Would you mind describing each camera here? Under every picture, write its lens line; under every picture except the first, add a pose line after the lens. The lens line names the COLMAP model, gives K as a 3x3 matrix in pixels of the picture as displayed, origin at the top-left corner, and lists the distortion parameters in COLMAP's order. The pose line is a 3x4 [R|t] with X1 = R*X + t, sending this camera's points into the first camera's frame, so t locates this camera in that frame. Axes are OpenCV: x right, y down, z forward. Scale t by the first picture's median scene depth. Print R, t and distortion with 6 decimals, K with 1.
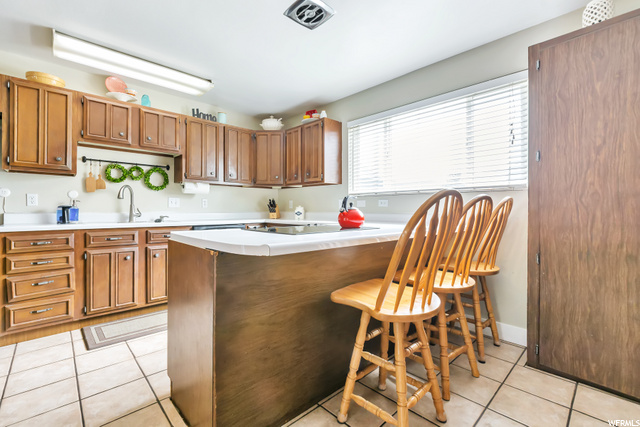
lens RADIAL K [[286.1, 0, 318.1], [0, 286.1, 211.3], [0, 0, 1]] dist [-0.001179, -0.000069]
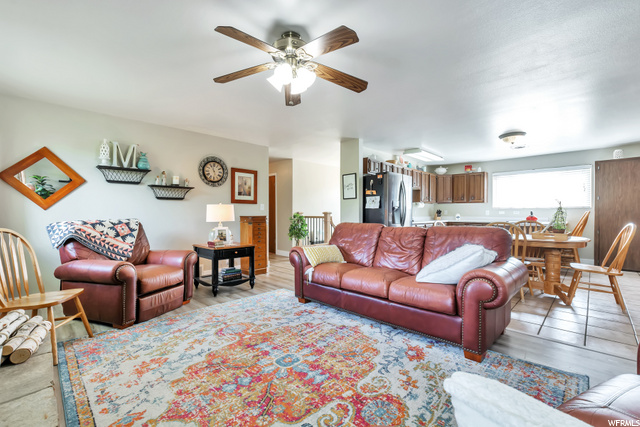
lens RADIAL K [[278.0, 0, 320.0], [0, 278.0, 213.5], [0, 0, 1]] dist [-0.001722, -0.000240]
pose [[0.999603, -0.000995, 0.028160, -1.340823], [0.001222, 0.999967, -0.008039, -0.004903], [-0.028152, 0.008070, 0.999571, -1.096373]]
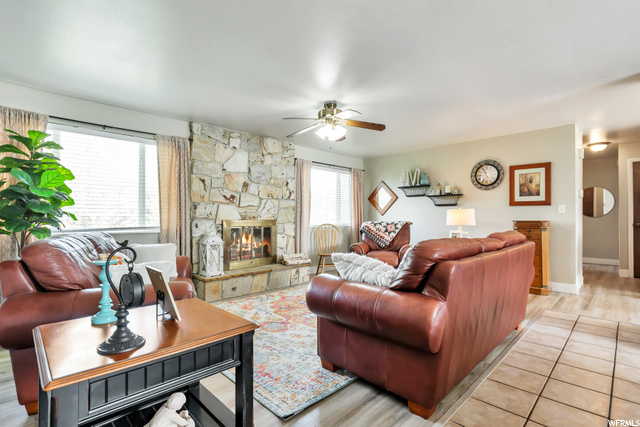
lens RADIAL K [[306.5, 0, 317.2], [0, 306.5, 208.2], [0, 0, 1]] dist [-0.001269, -0.000404]
pose [[0.014037, -0.030549, -0.999435, -0.248840], [-0.007804, 0.999499, -0.030661, -0.010423], [0.999871, 0.008230, 0.013792, -0.498385]]
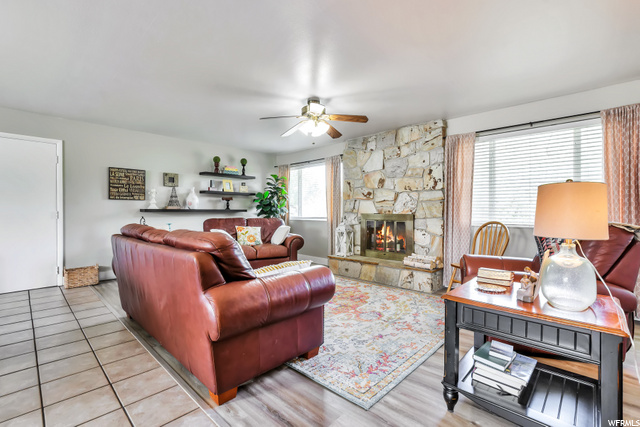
lens RADIAL K [[286.1, 0, 318.1], [0, 286.1, 211.3], [0, 0, 1]] dist [-0.001179, -0.000069]
pose [[-0.999175, -0.003165, -0.040480, -1.364263], [-0.003451, 0.999969, 0.007007, -0.019711], [0.040456, 0.007141, -0.999156, 0.661438]]
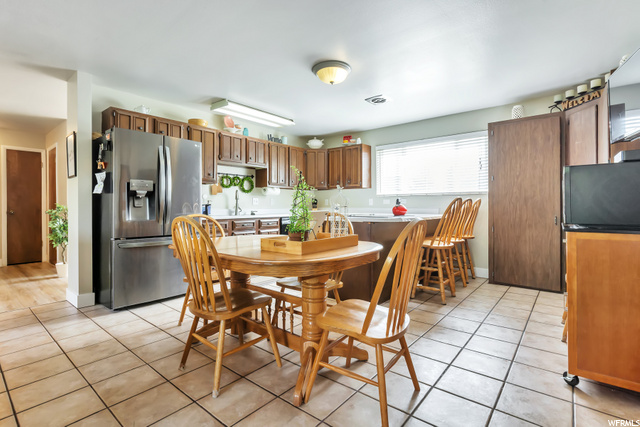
lens RADIAL K [[306.5, 0, 317.2], [0, 306.5, 208.2], [0, 0, 1]] dist [-0.001269, -0.000404]
pose [[0.993417, -0.007466, 0.114306, -0.421709], [0.007495, 0.999972, 0.000182, 0.005556], [-0.114304, 0.000676, 0.993446, -0.597847]]
